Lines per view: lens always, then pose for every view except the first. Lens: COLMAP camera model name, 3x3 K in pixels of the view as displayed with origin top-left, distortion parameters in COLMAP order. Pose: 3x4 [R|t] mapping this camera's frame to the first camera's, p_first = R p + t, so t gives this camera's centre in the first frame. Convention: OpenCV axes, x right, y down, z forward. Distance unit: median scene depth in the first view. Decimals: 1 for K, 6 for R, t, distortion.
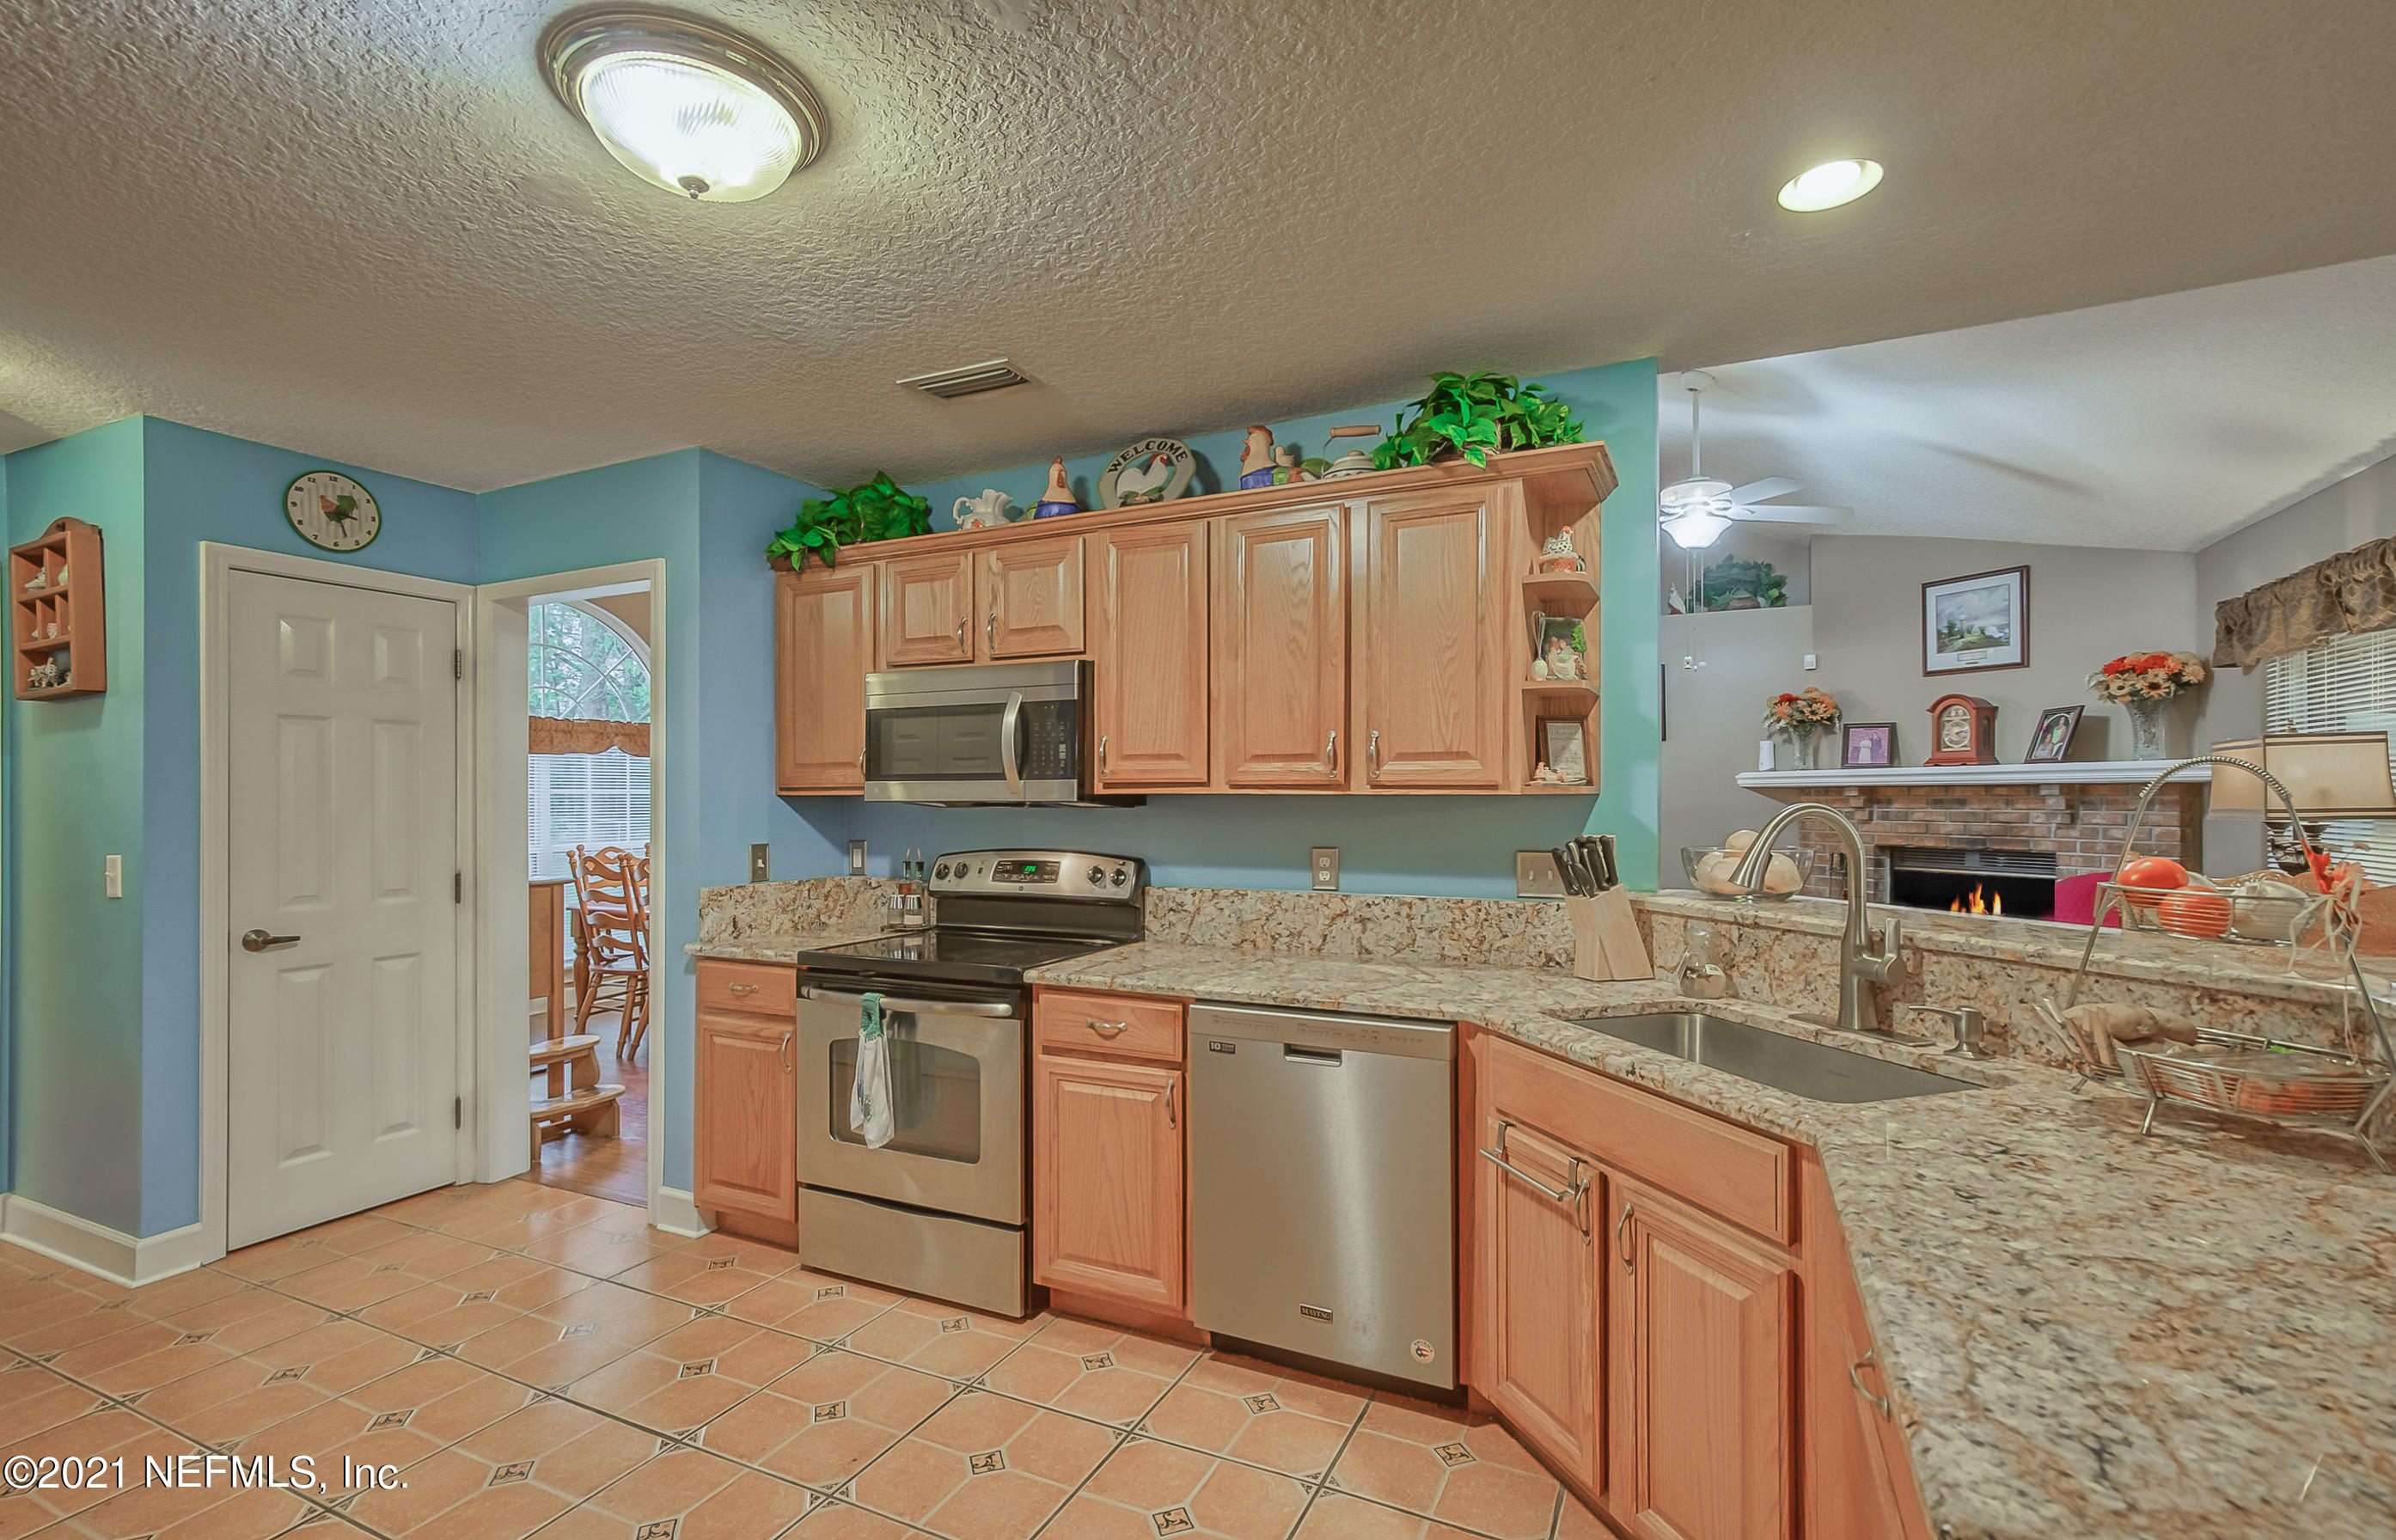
lens RADIAL K [[1047.6, 0, 1201.2], [0, 1047.6, 795.9], [0, 0, 1]] dist [-0.007388, 0.004959]
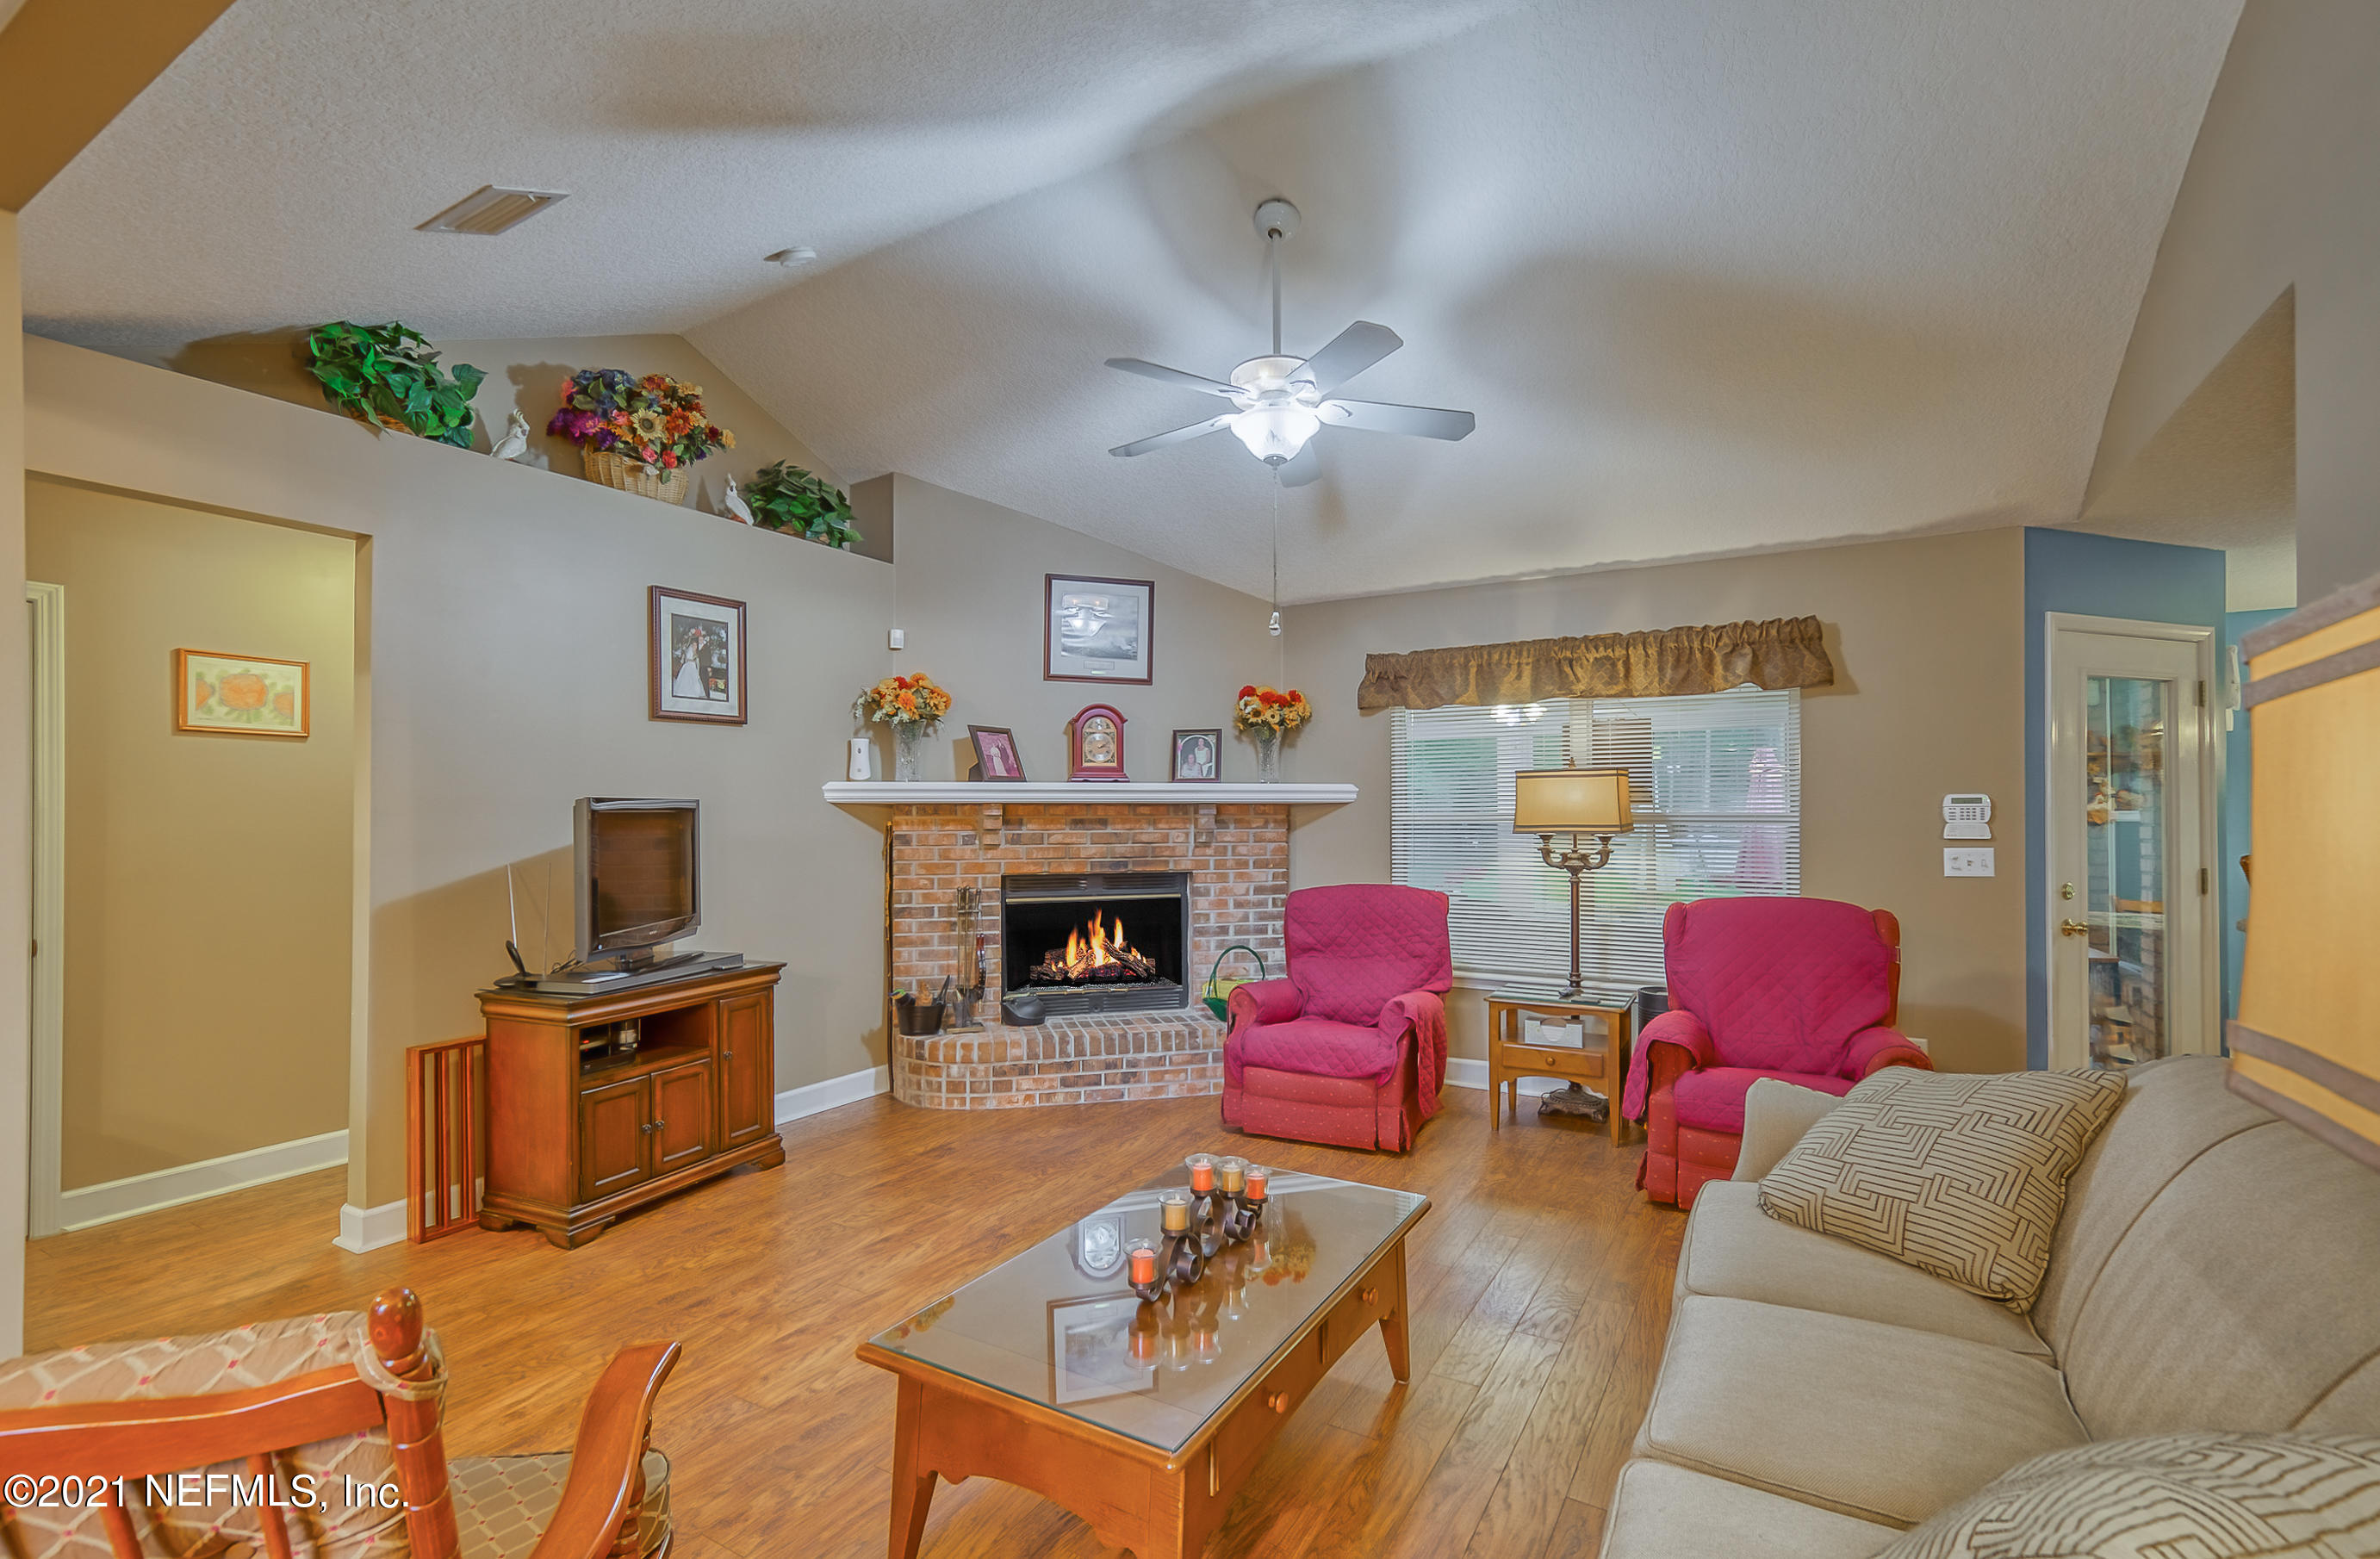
lens RADIAL K [[1040.6, 0, 1198.4], [0, 1040.6, 816.0], [0, 0, 1]] dist [-0.007388, 0.004959]
pose [[0.087626, 0.006301, 0.996133, -0.188794], [0.002200, 0.999976, -0.006519, 0.007062], [-0.996151, 0.002763, 0.087610, 0.896213]]
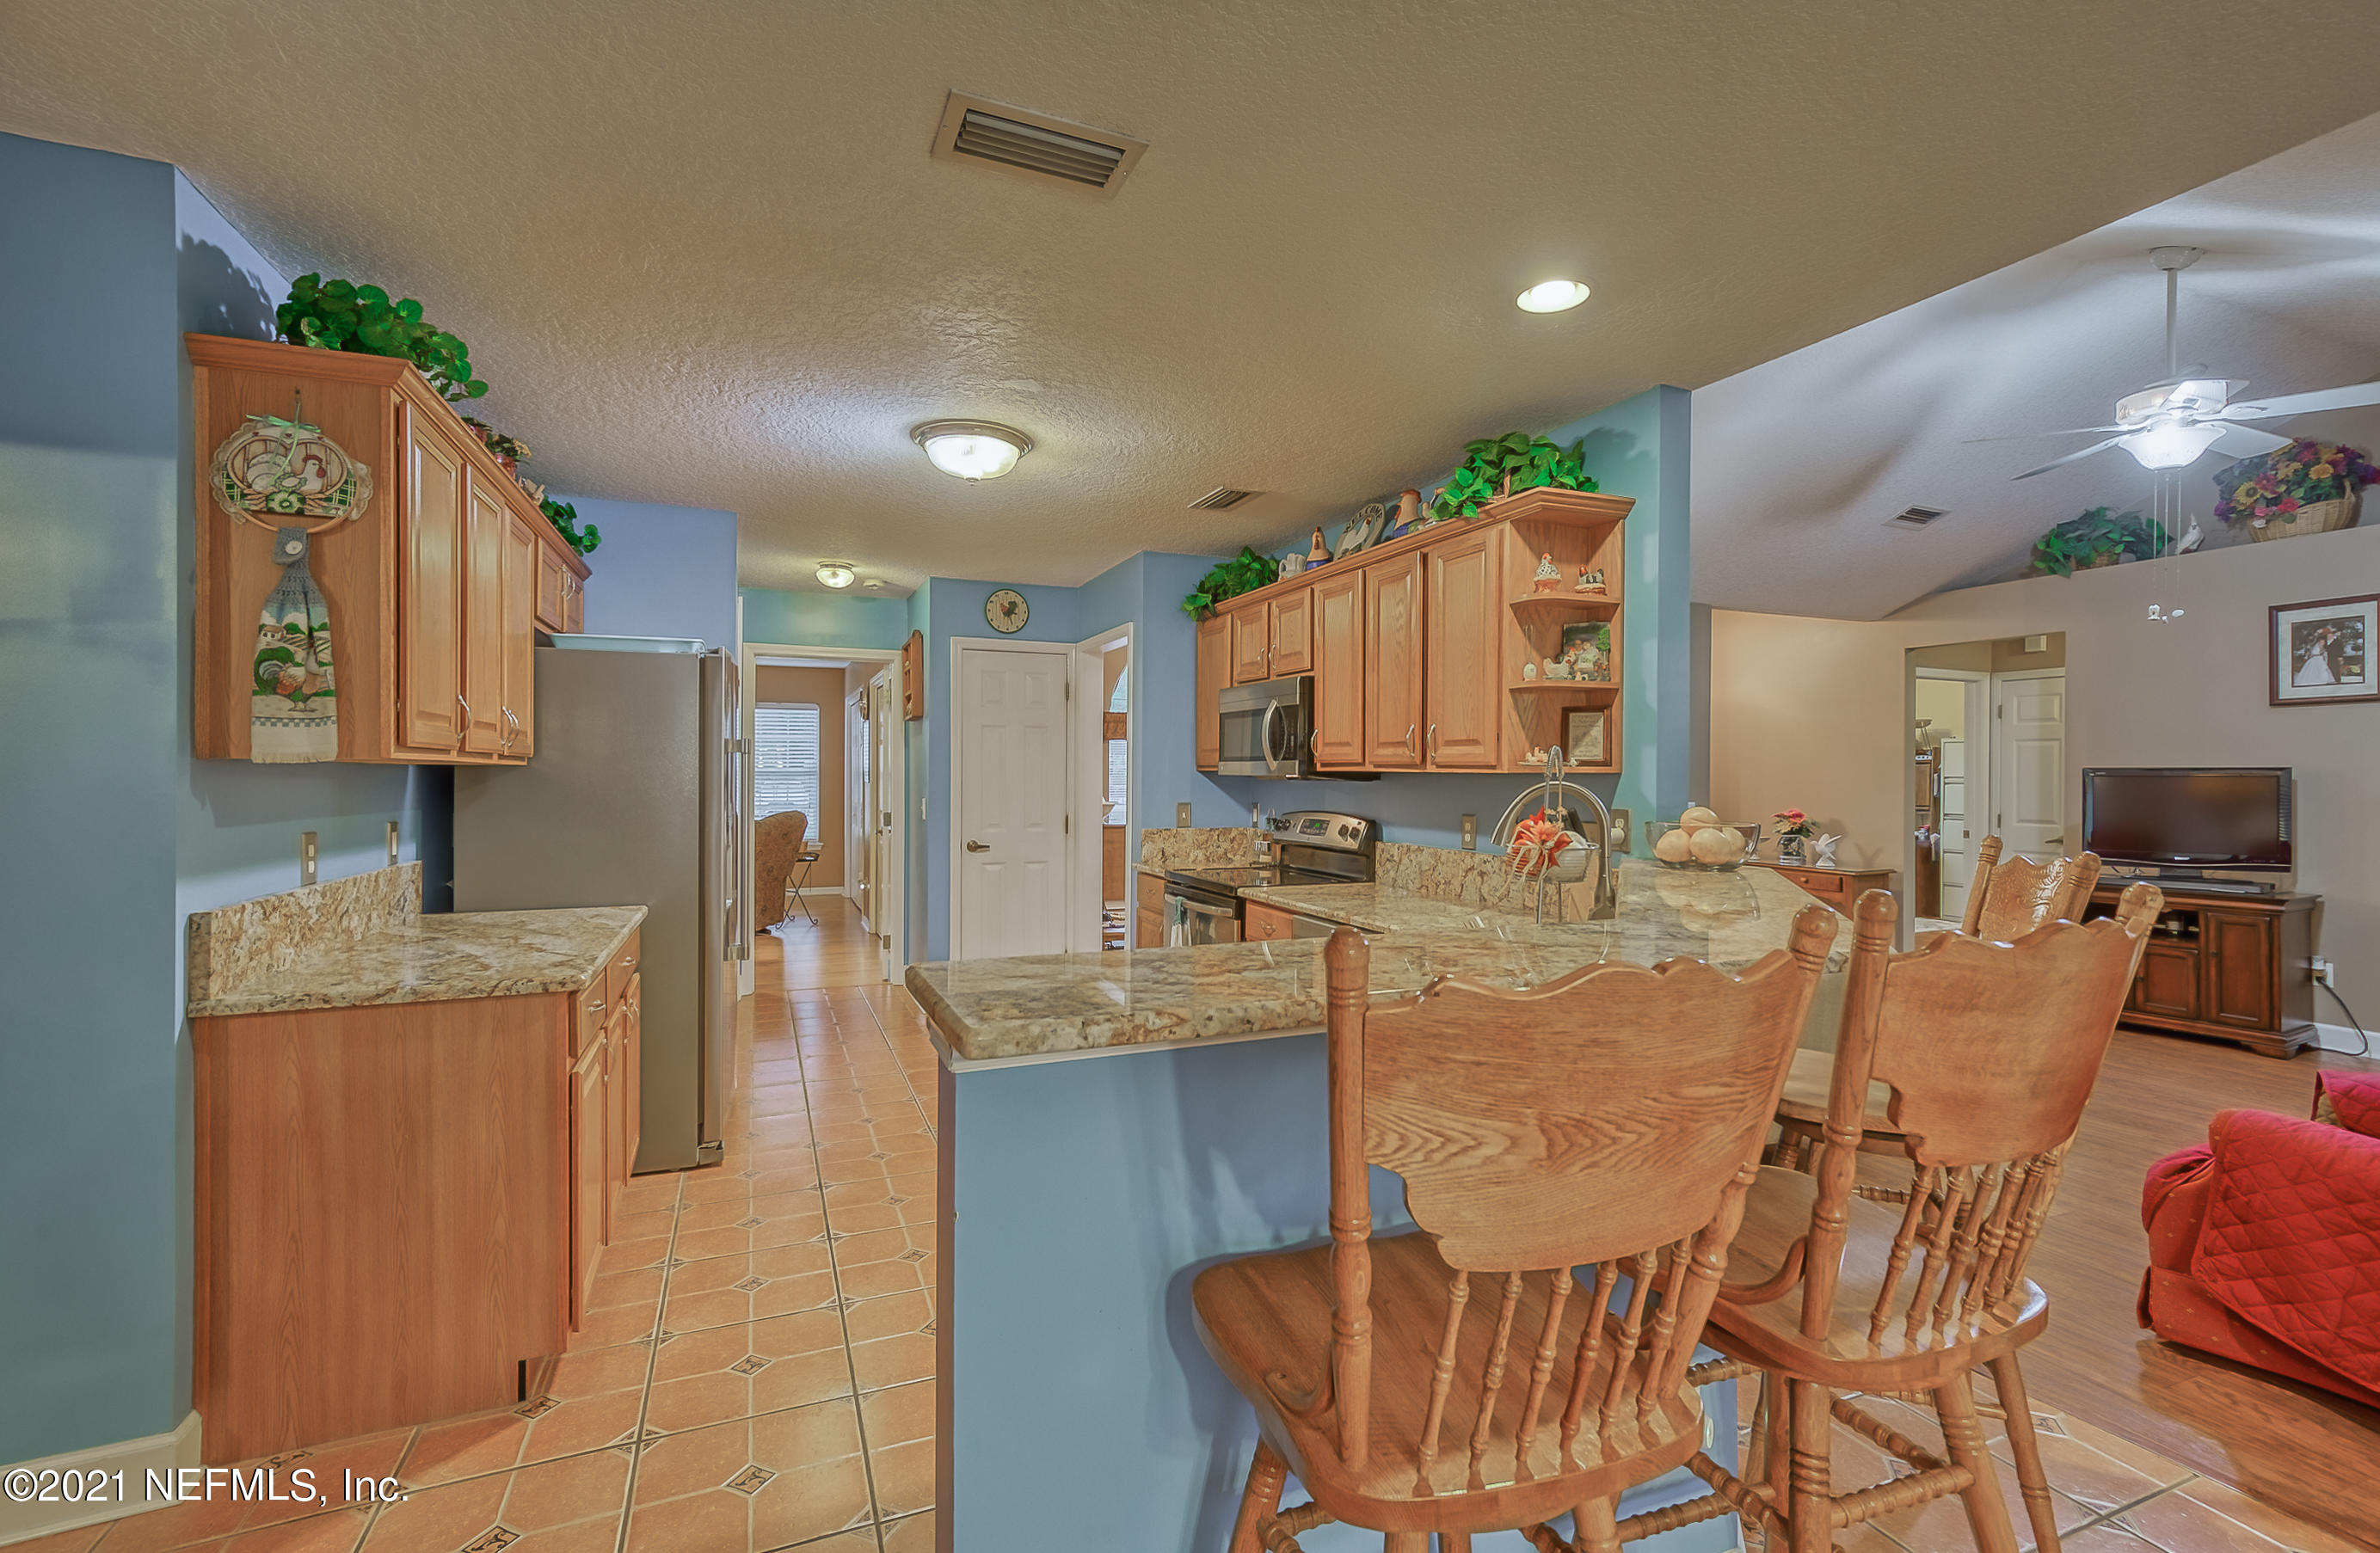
lens RADIAL K [[1040.5, 0, 1179.6], [0, 1040.5, 776.5], [0, 0, 1]] dist [-0.007388, 0.004959]
pose [[0.740743, 0.009693, -0.671719, 0.416856], [-0.006788, 0.999953, 0.006944, -0.001594], [0.671754, -0.000584, 0.740774, -0.089169]]
